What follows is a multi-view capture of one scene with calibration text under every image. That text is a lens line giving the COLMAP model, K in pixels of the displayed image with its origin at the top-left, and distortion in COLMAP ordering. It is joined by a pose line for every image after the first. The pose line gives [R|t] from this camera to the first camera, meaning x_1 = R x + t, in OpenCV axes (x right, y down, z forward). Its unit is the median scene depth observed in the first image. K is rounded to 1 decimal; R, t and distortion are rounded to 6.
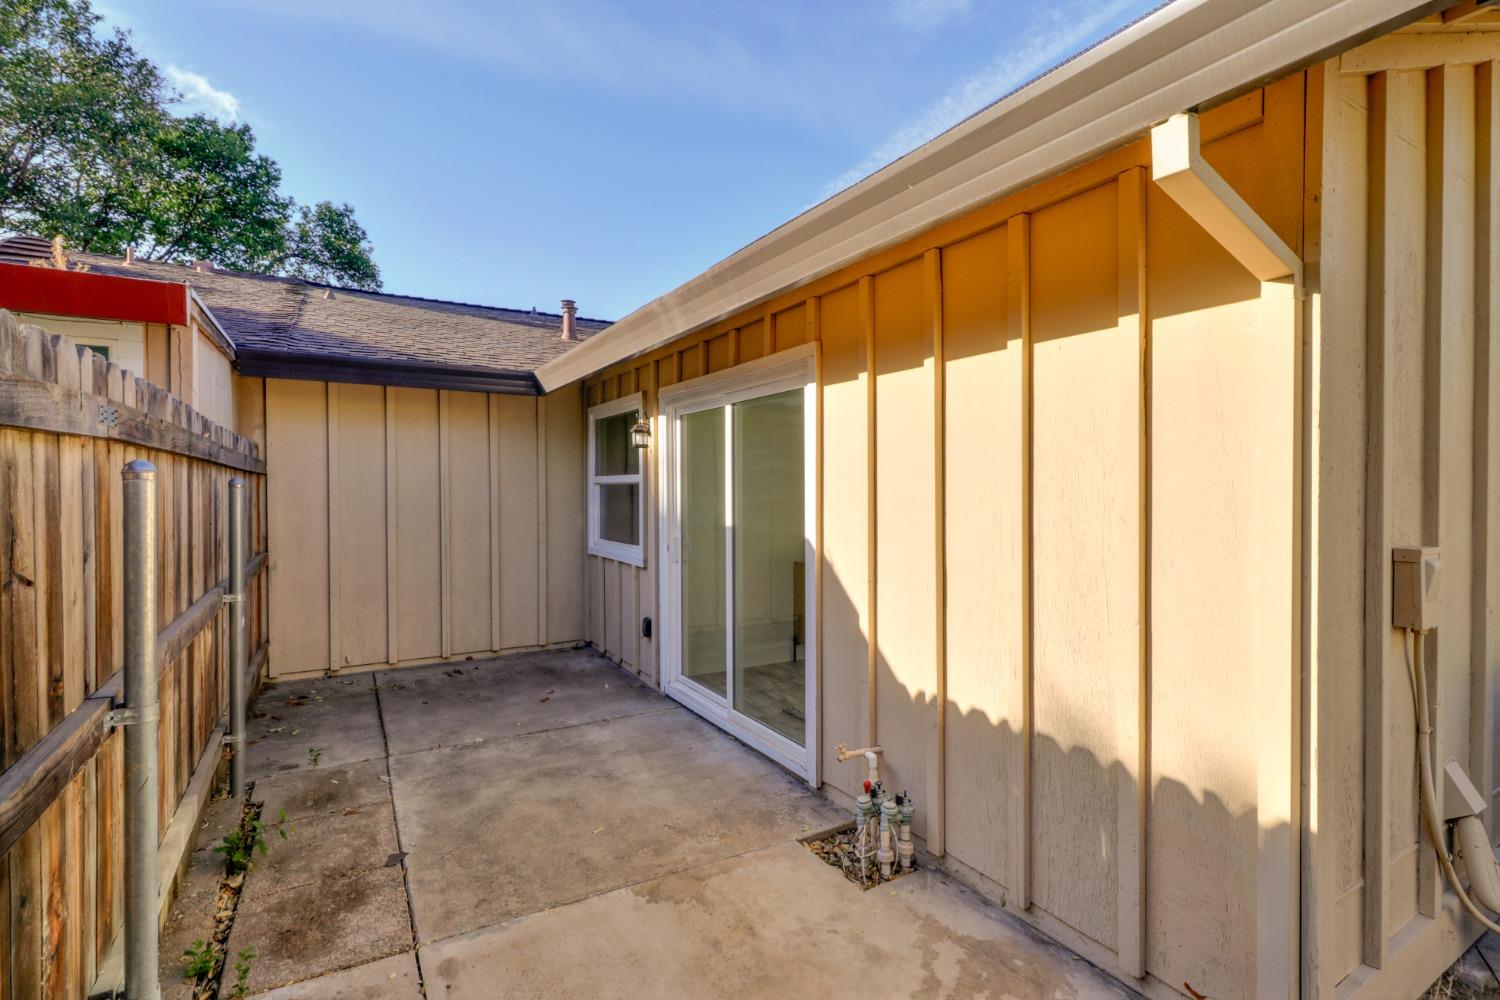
lens RADIAL K [[707.6, 0, 761.9], [0, 707.6, 485.5], [0, 0, 1]] dist [0.003531, -0.000519]
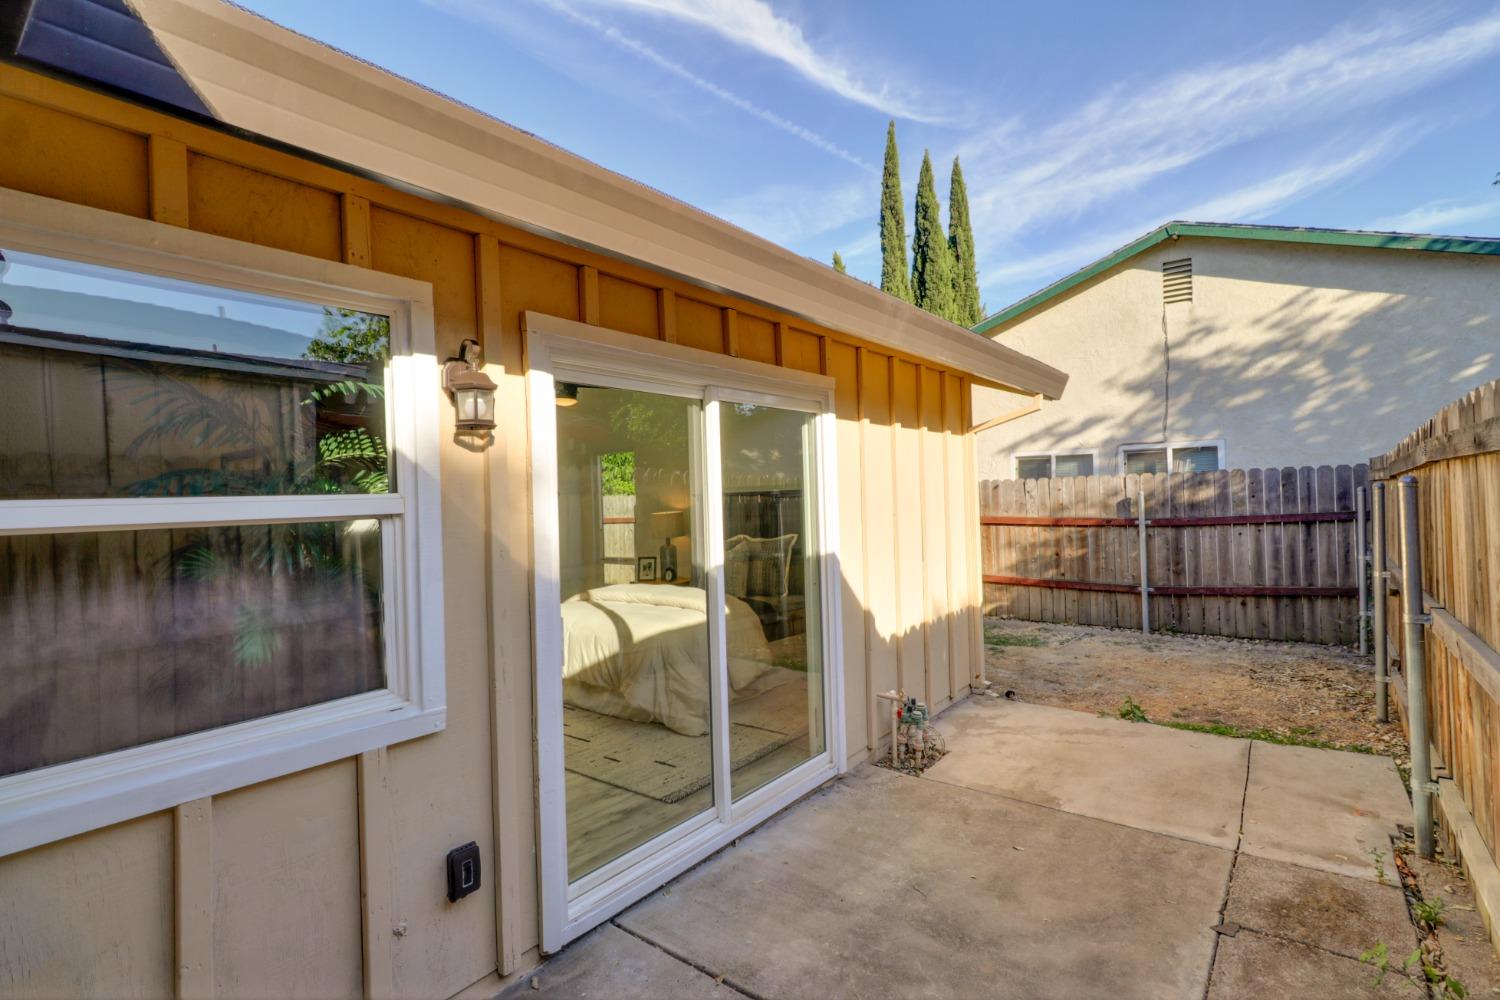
lens RADIAL K [[707.6, 0, 761.9], [0, 707.6, 485.5], [0, 0, 1]] dist [0.003531, -0.000519]
pose [[-0.360492, 0.025878, 0.932403, -0.684516], [0.029448, 0.999433, -0.016353, -0.009938], [-0.932297, 0.021562, -0.361049, 1.106002]]
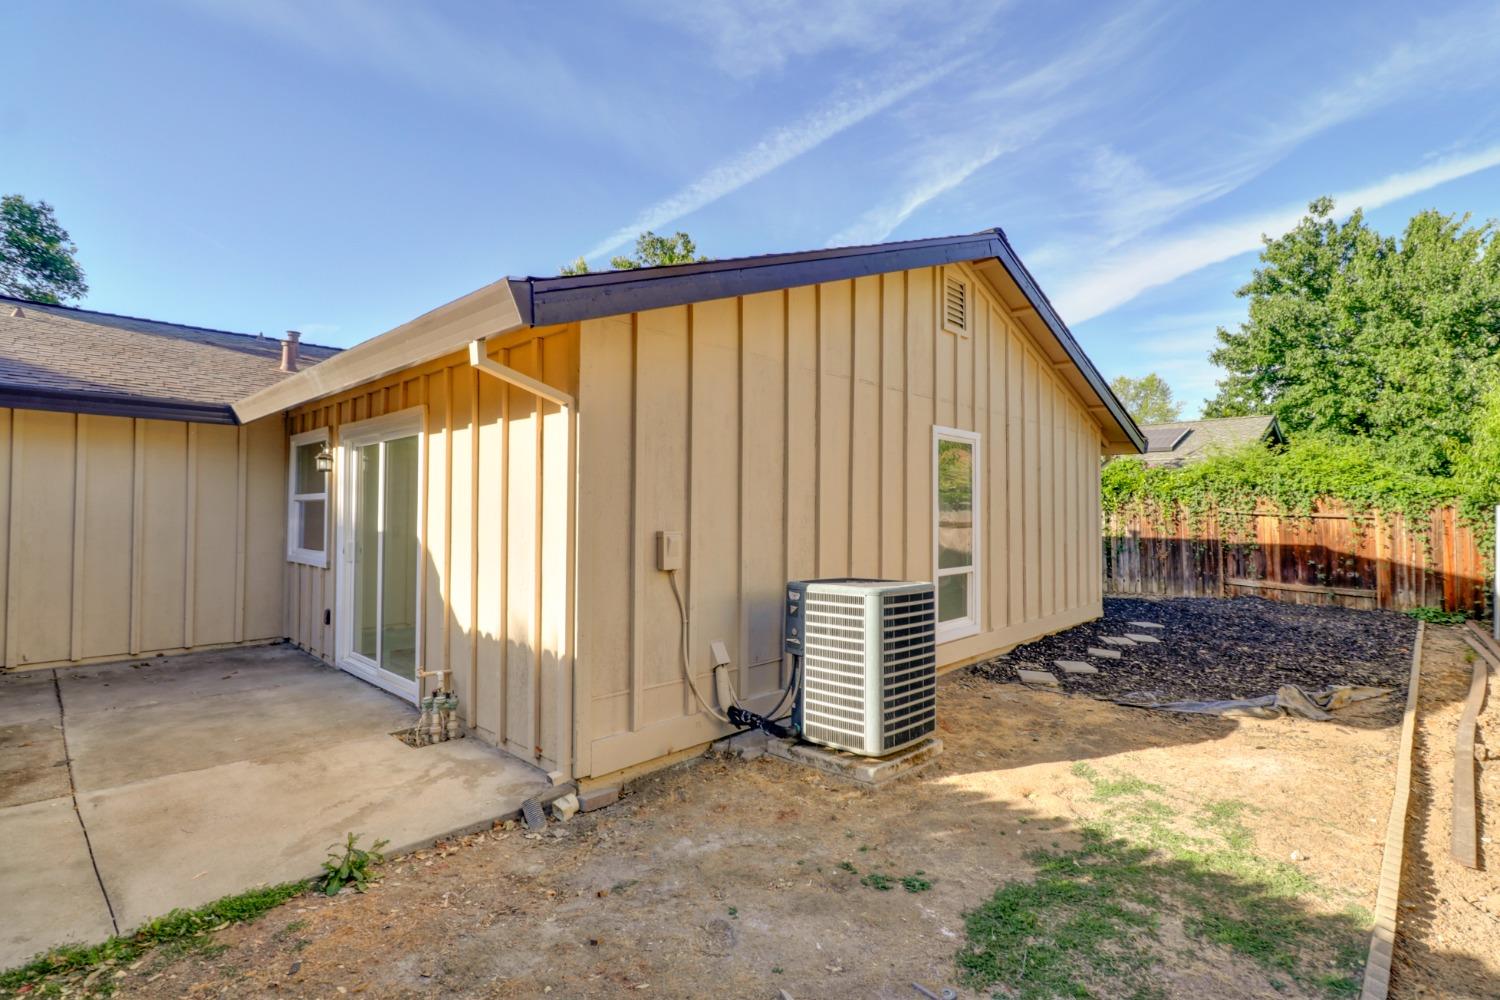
lens RADIAL K [[707.6, 0, 761.9], [0, 707.6, 485.5], [0, 0, 1]] dist [0.003531, -0.000519]
pose [[0.963955, 0.014653, 0.265660, 0.265421], [-0.006036, 0.999430, -0.033223, 0.008945], [-0.265995, 0.030422, 0.963494, -0.450321]]
